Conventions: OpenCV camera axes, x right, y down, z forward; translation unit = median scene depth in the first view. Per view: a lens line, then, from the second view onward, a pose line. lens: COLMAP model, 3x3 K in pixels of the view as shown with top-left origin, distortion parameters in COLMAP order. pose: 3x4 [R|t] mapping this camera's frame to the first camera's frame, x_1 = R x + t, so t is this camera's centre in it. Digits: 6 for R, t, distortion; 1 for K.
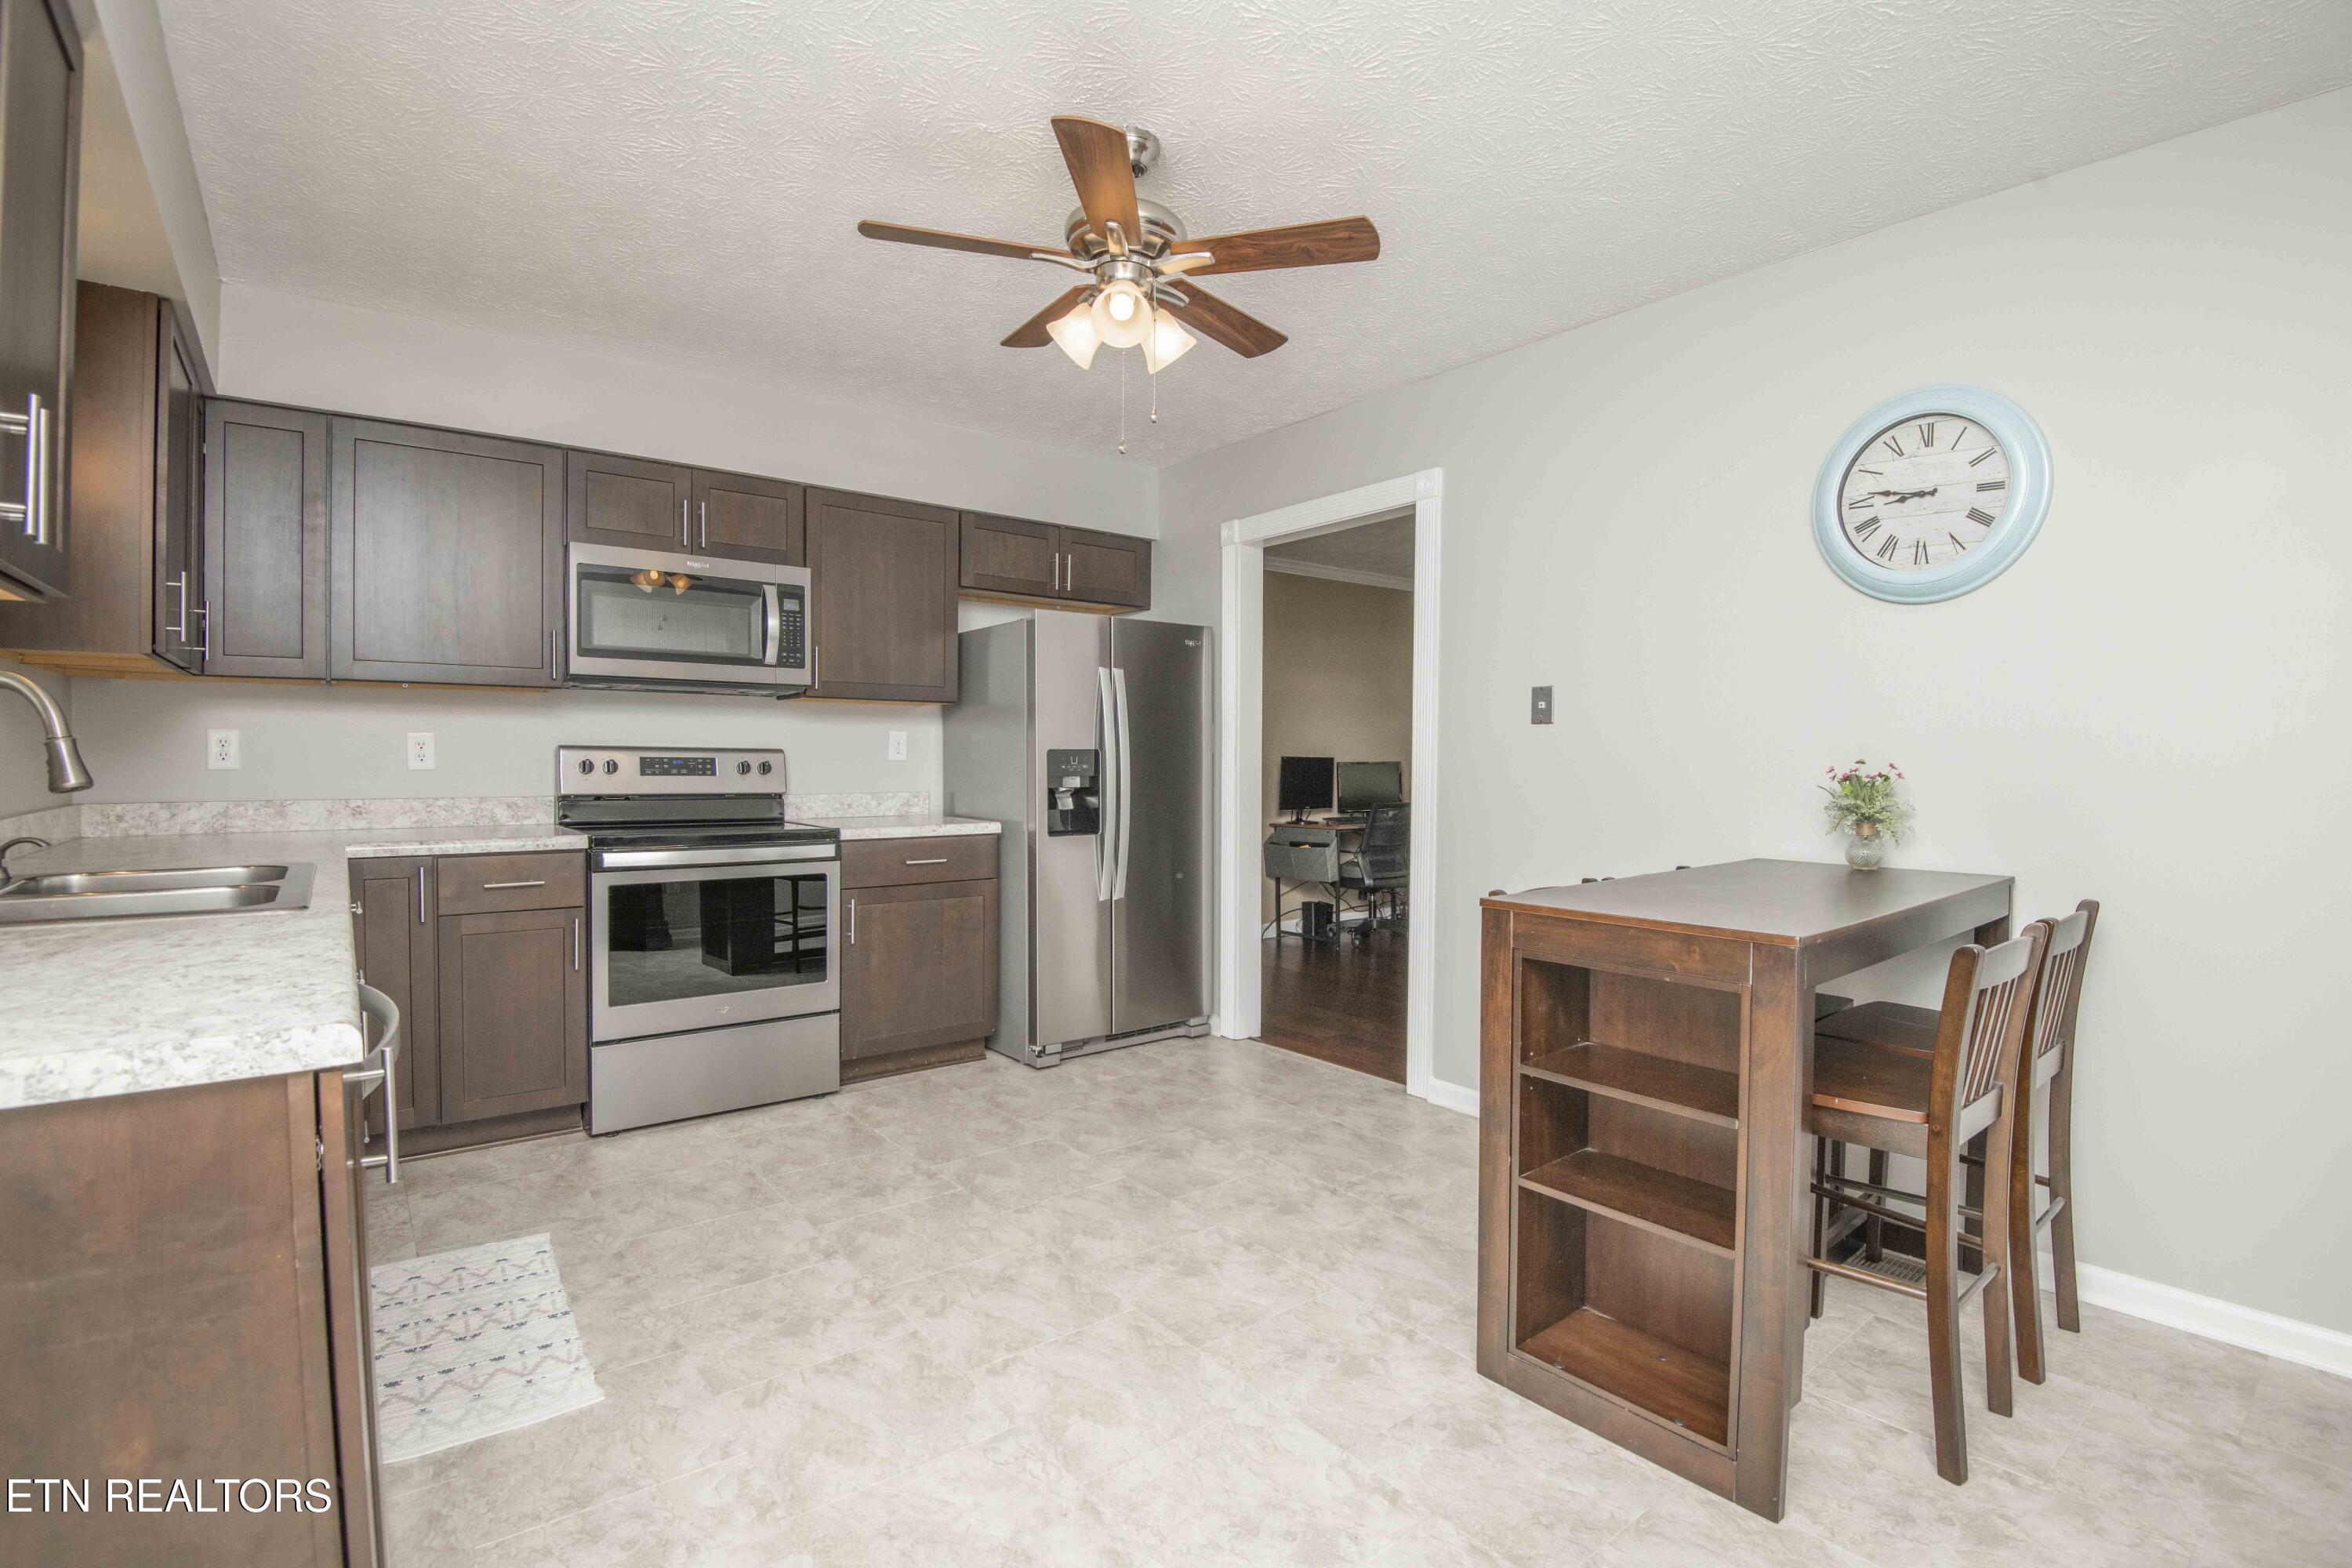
lens RADIAL K [[1086.6, 0, 1185.0], [0, 1086.6, 786.0], [0, 0, 1]] dist [-0.019641, -0.014257]
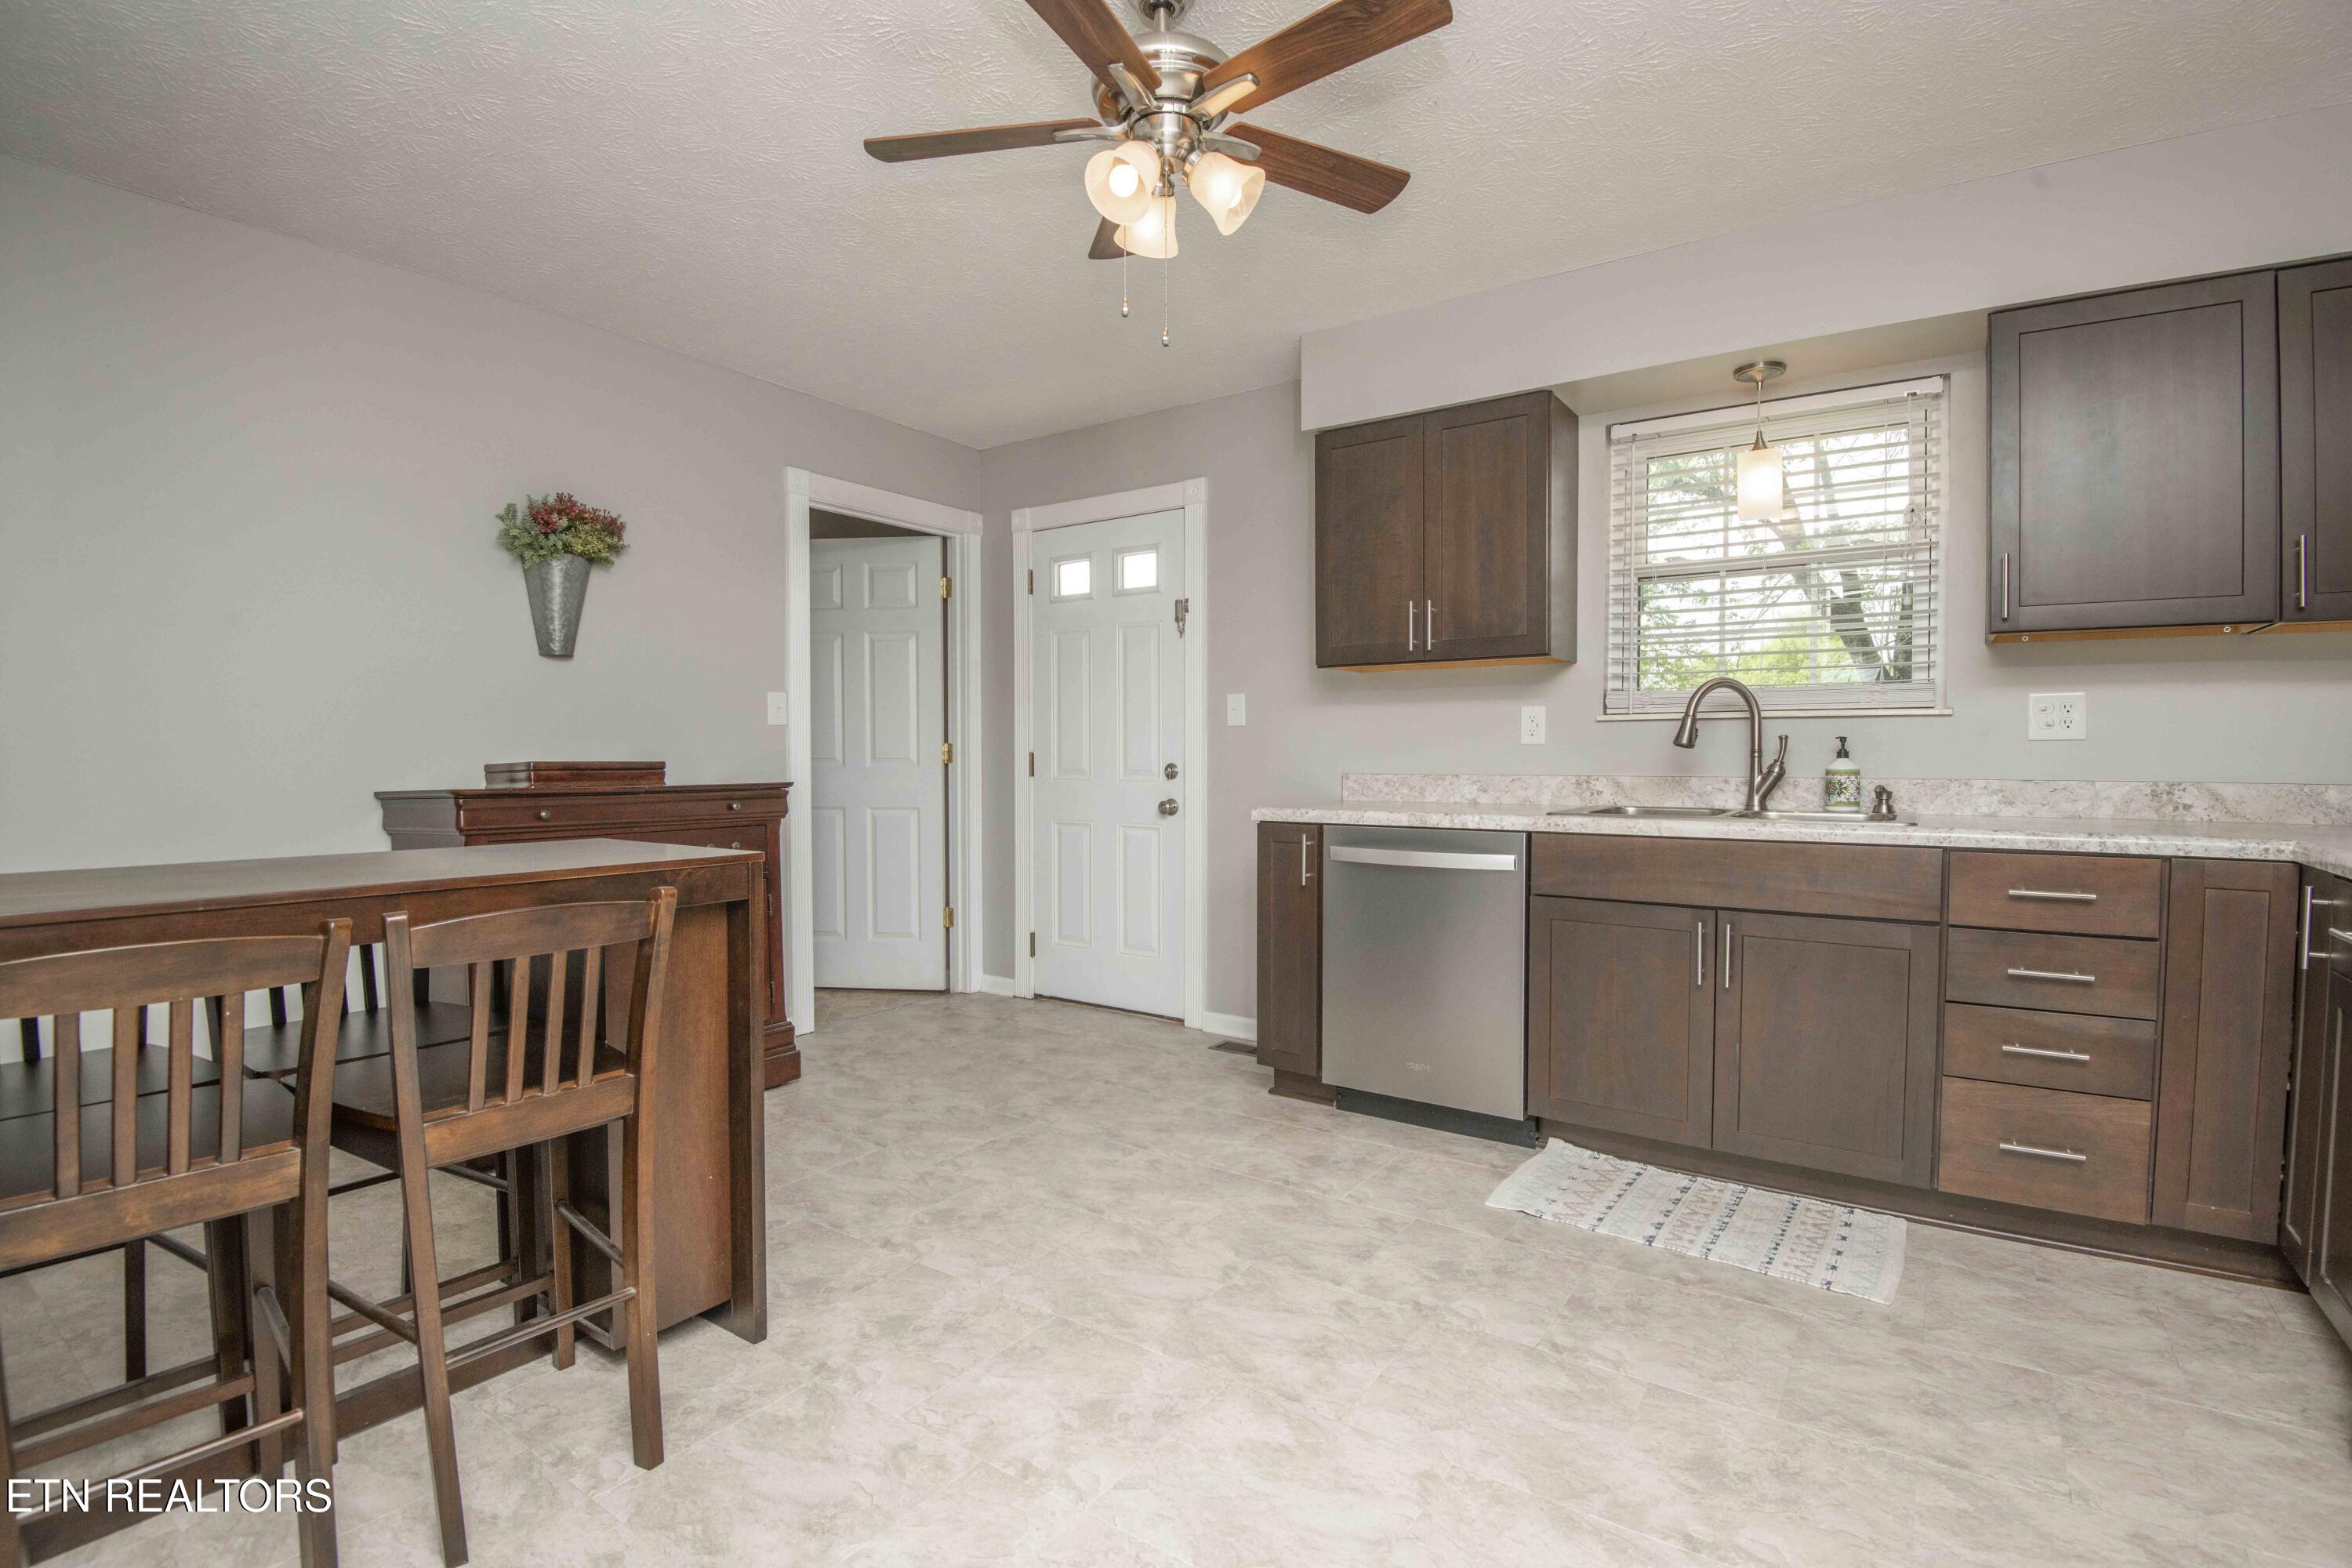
lens RADIAL K [[1086.6, 0, 1191.3], [0, 1086.6, 779.9], [0, 0, 1]] dist [-0.019641, -0.014257]
pose [[-0.956384, 0.000715, -0.292113, 0.109901], [-0.015049, 0.998549, 0.051713, -0.010126], [0.291726, 0.053853, -0.954985, 1.186558]]
